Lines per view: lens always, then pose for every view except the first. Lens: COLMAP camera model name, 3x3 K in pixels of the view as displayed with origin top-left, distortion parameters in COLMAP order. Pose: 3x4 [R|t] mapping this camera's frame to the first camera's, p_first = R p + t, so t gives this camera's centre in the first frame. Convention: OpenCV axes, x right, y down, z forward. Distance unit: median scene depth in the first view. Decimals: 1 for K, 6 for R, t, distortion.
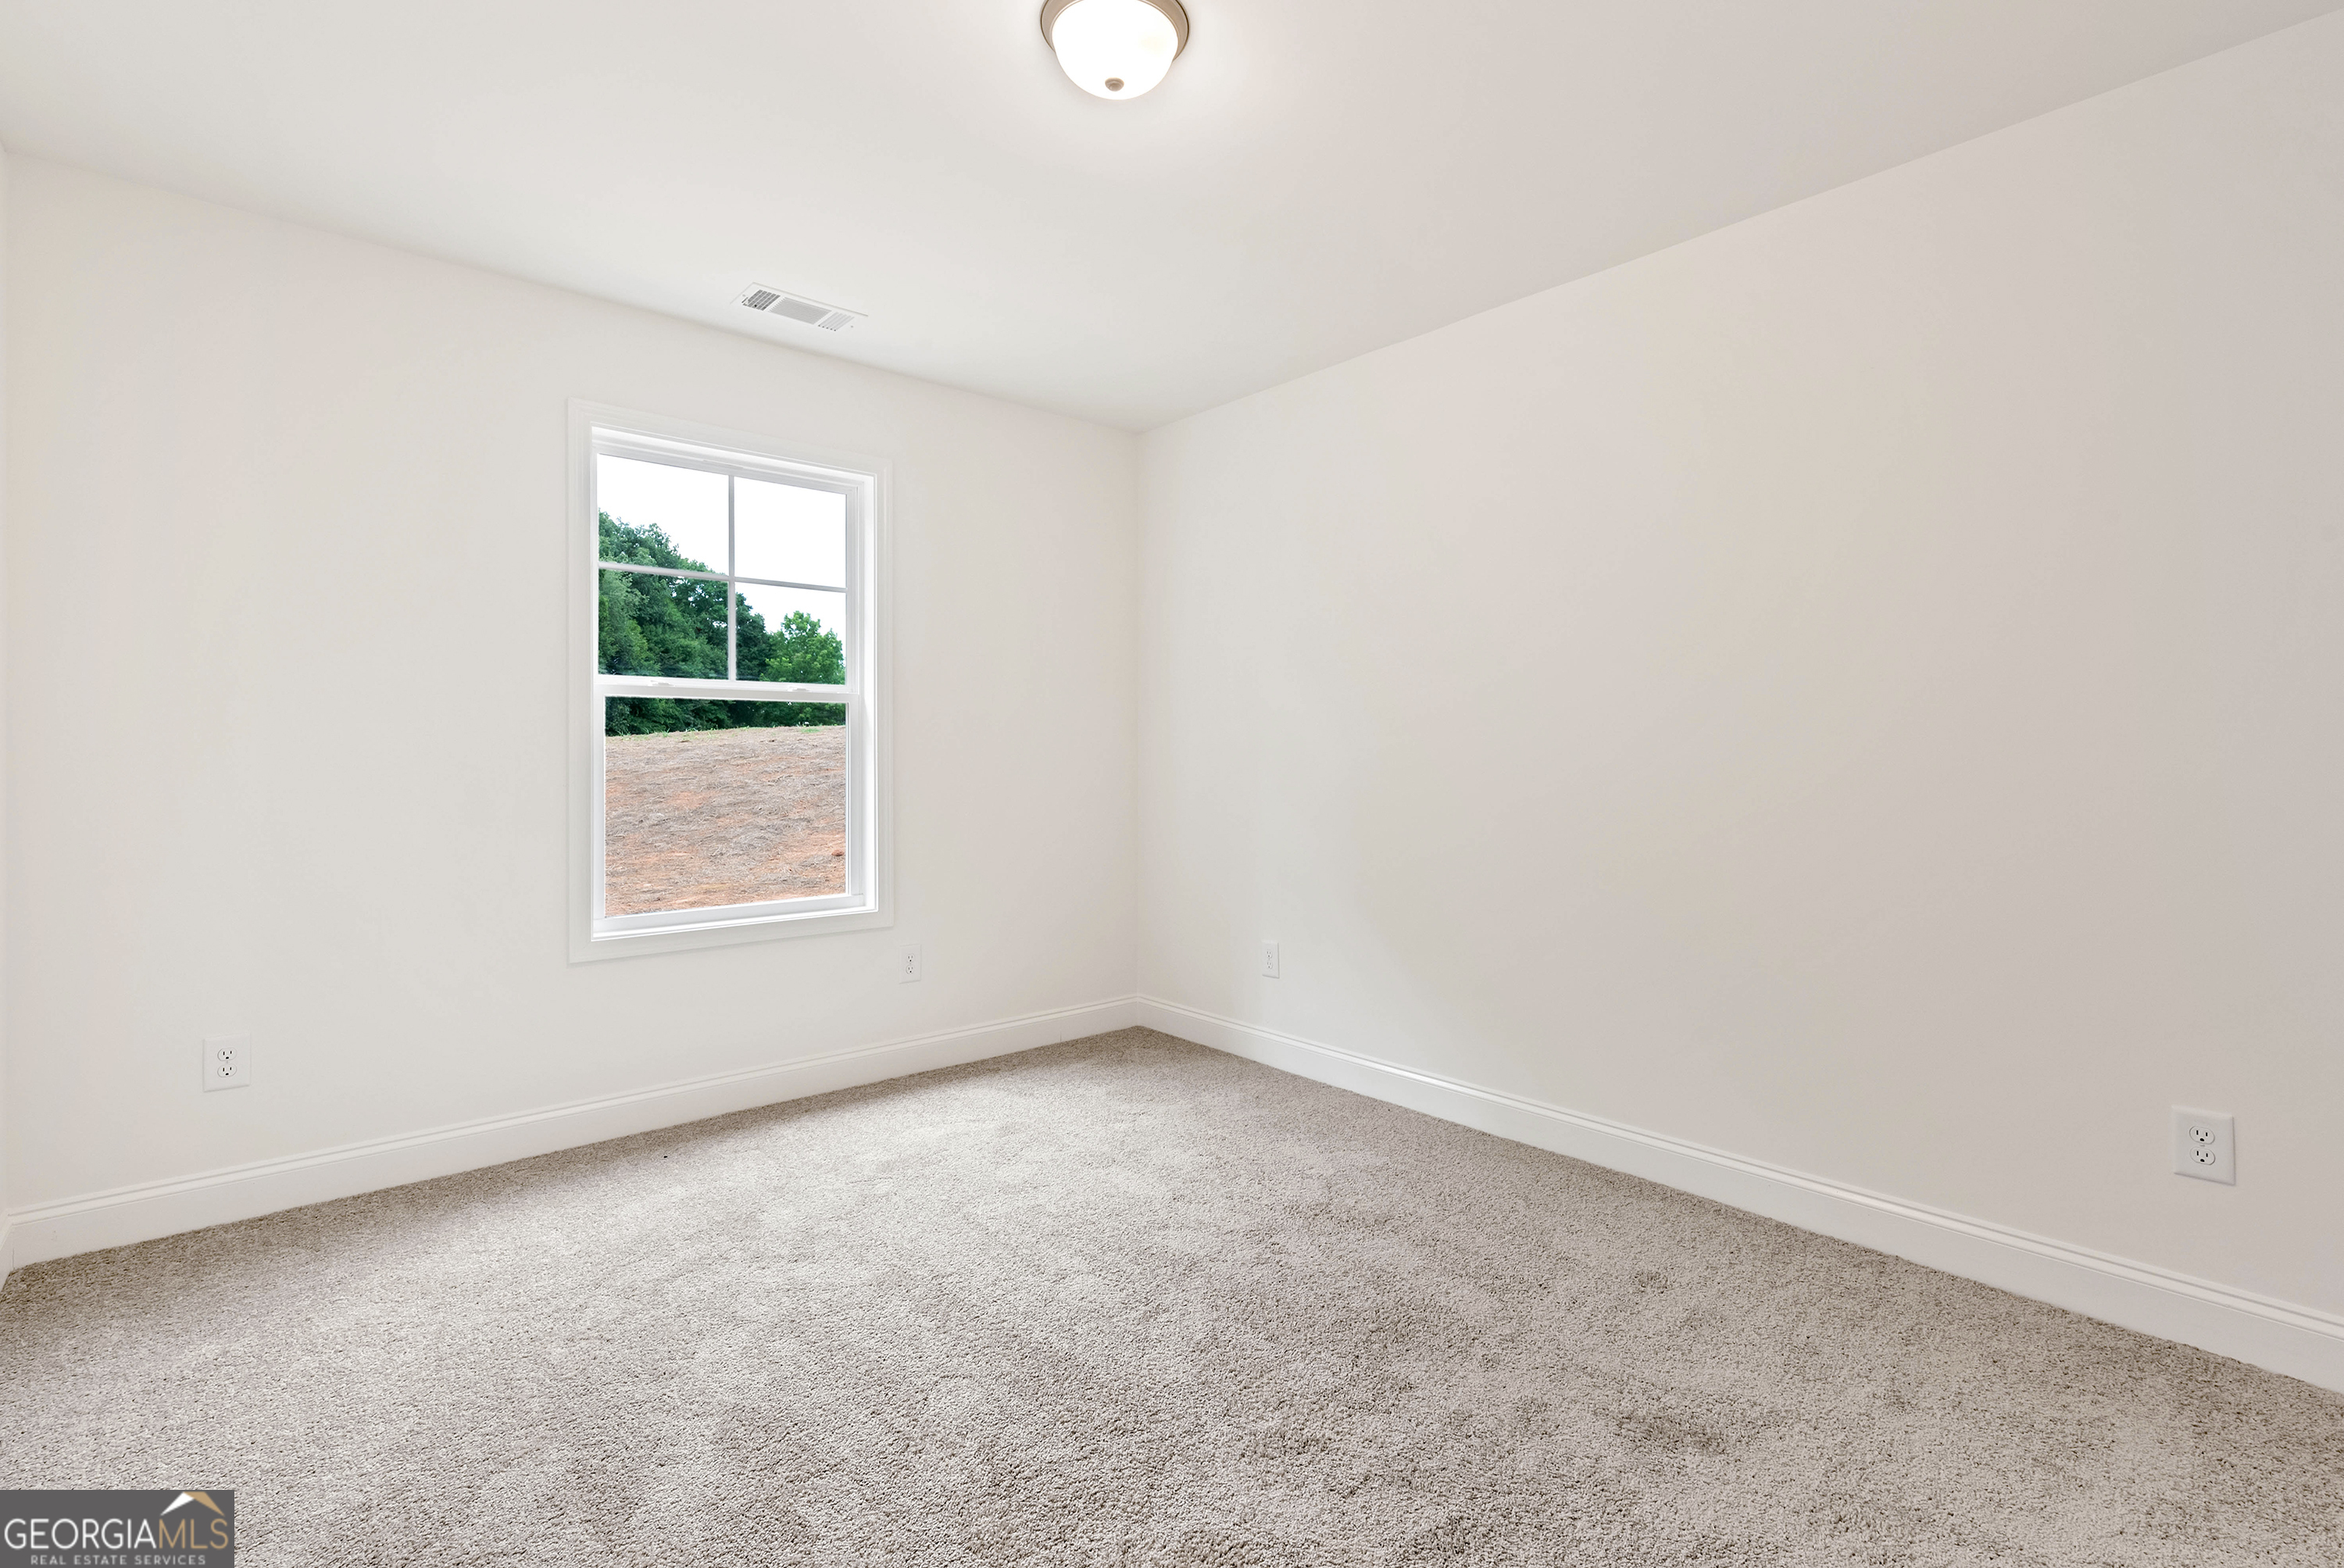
lens RADIAL K [[1050.6, 0, 1172.0], [0, 1050.6, 784.0], [0, 0, 1]] dist [-0.000082, -0.000021]
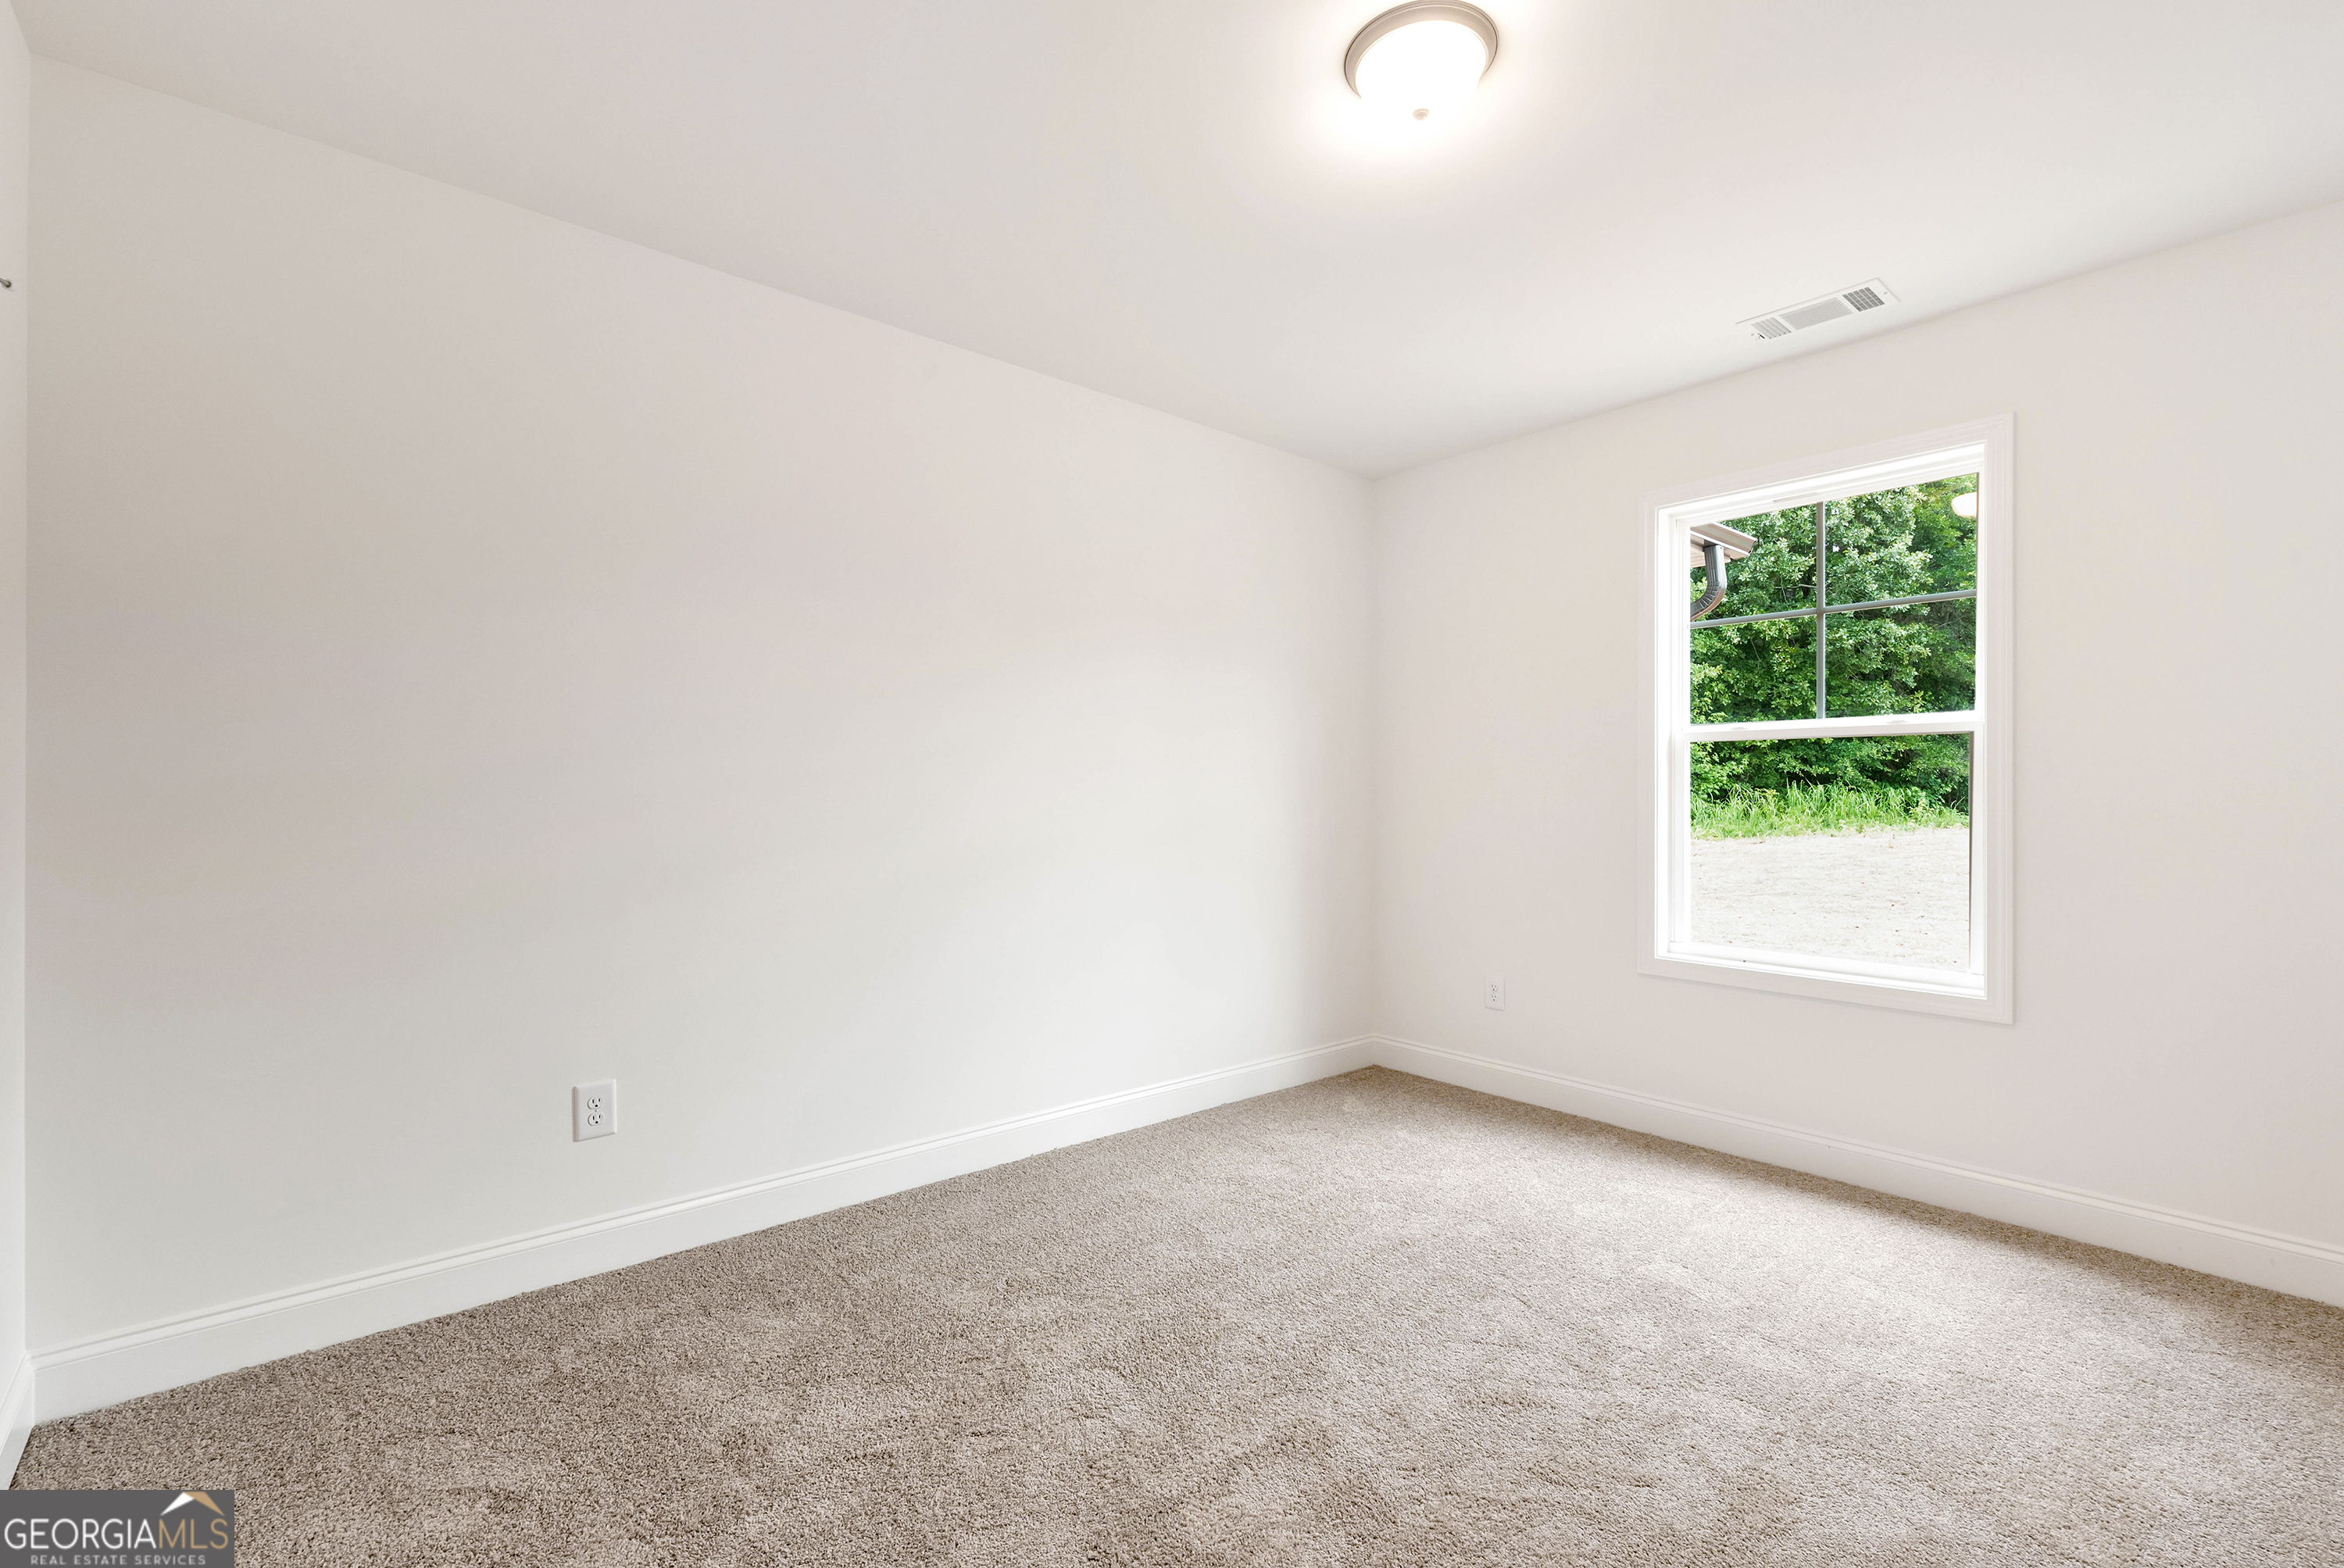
lens RADIAL K [[1050.6, 0, 1172.0], [0, 1050.6, 784.0], [0, 0, 1]] dist [-0.000082, -0.000021]
pose [[0.000263, -0.000471, -1.000000, 0.541695], [-0.028214, 0.999602, -0.000478, -0.021673], [0.999602, 0.028214, 0.000250, 0.428397]]
